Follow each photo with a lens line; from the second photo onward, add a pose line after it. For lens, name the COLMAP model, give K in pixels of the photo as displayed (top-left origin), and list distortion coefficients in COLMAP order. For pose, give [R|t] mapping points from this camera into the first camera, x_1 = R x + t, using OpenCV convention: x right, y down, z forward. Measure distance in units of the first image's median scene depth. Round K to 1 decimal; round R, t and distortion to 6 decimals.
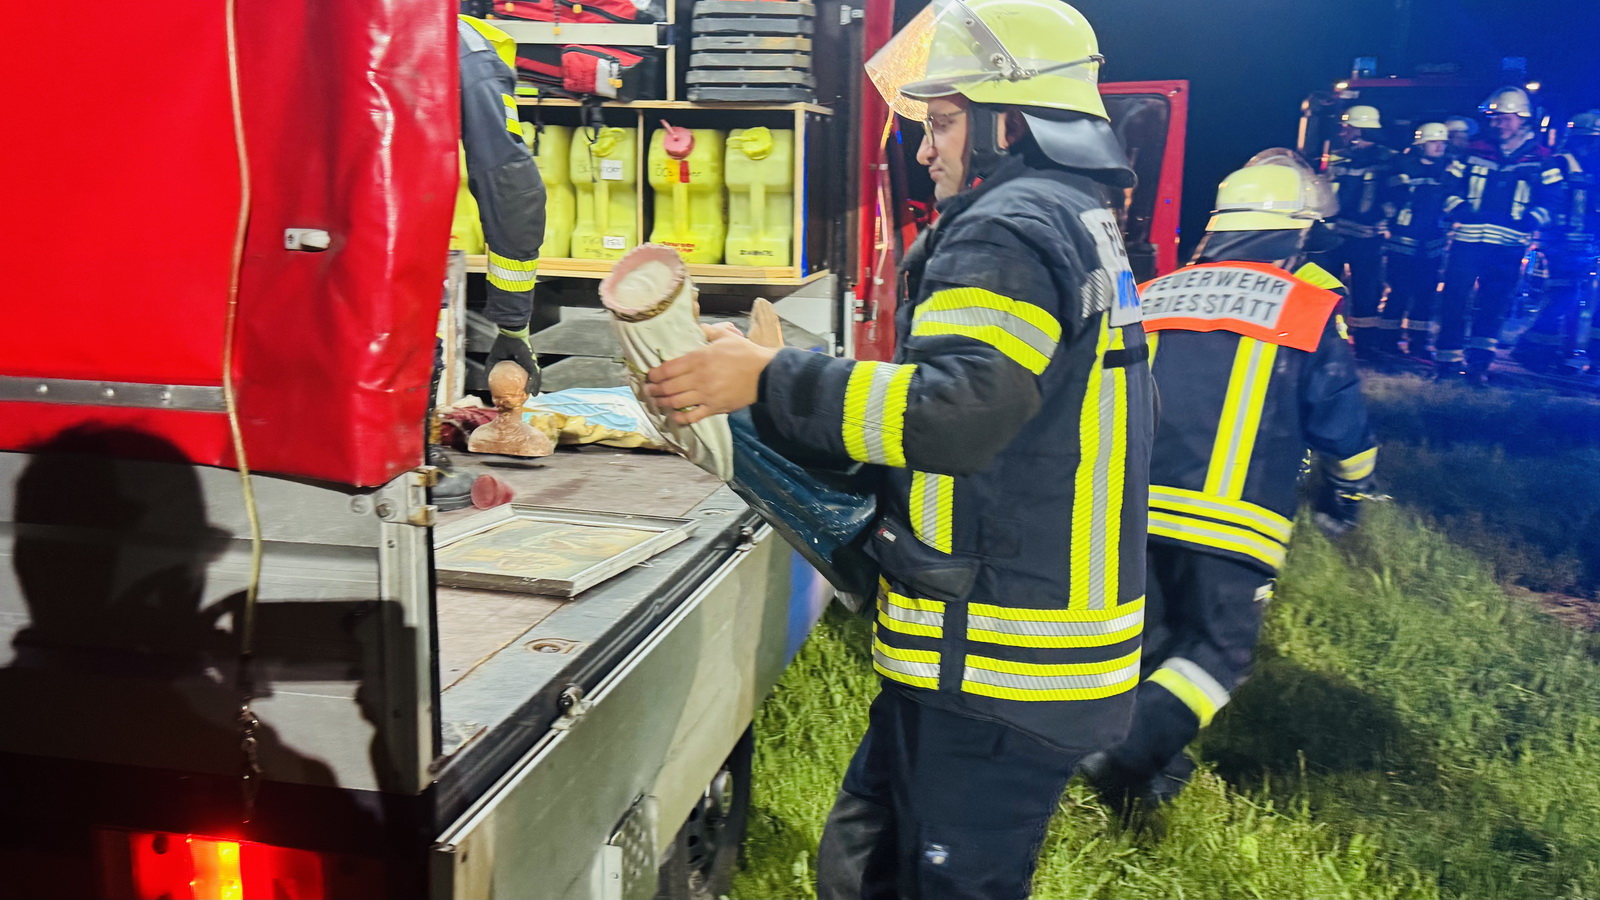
lens RADIAL K [[1416.4, 0, 804.2], [0, 1416.4, 448.4], [0, 0, 1]] dist [0.113011, 0.000096]
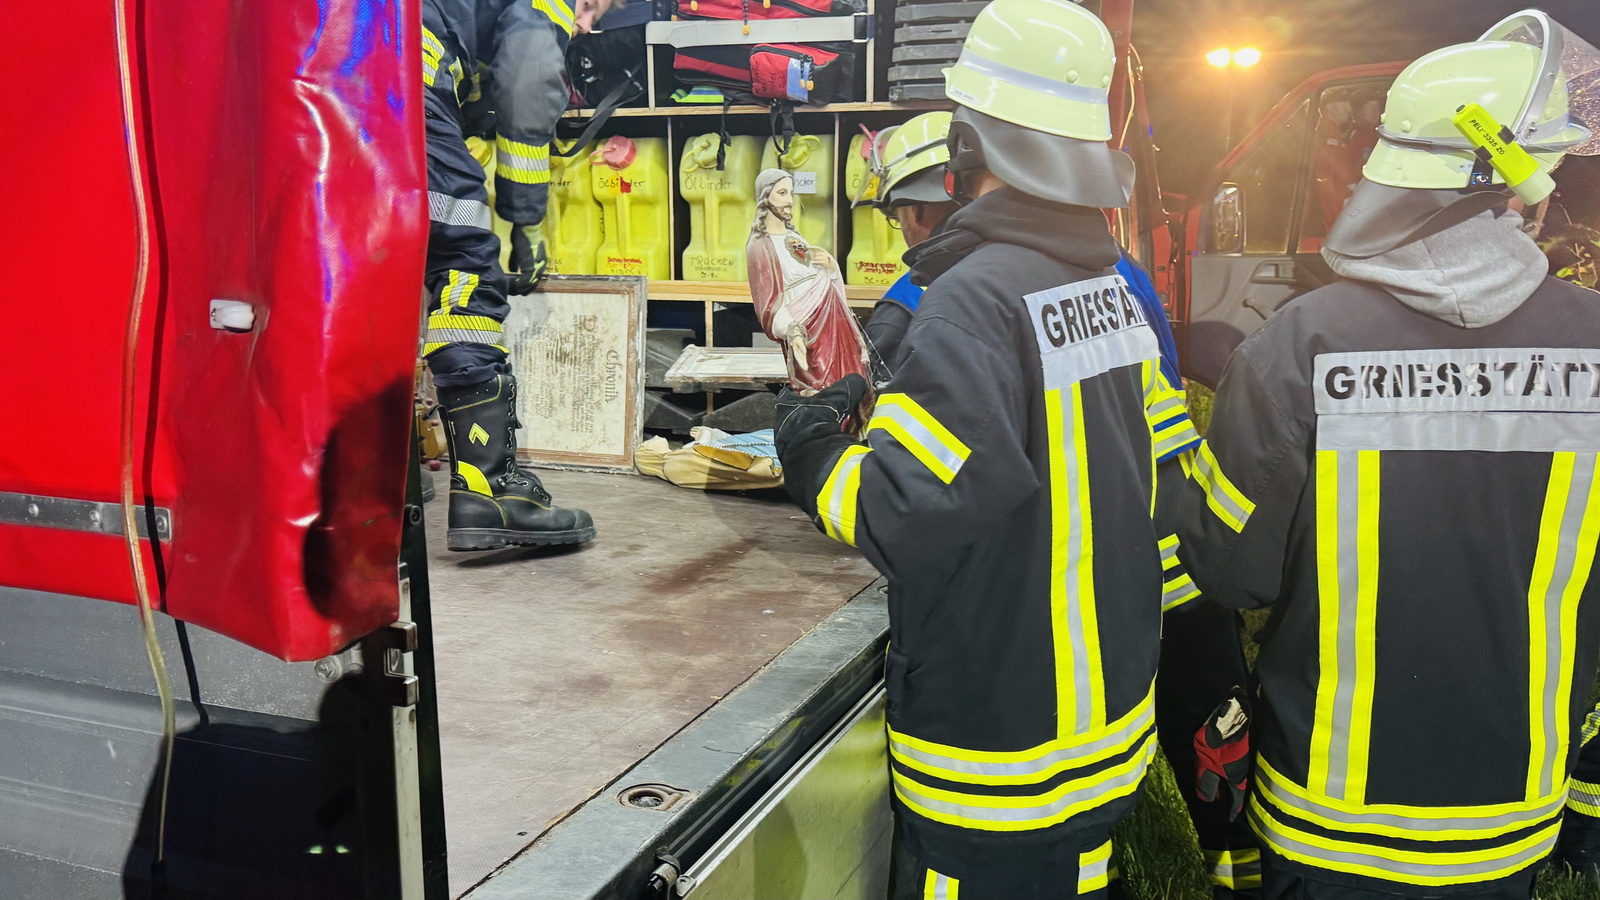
lens RADIAL K [[1416.4, 0, 795.2], [0, 1416.4, 452.1], [0, 0, 1]] dist [0.113011, 0.000096]
pose [[0.982773, 0.008984, -0.184599, 0.025580], [-0.008534, 0.999958, 0.003232, -0.031299], [0.184620, -0.001601, 0.982809, 0.130983]]
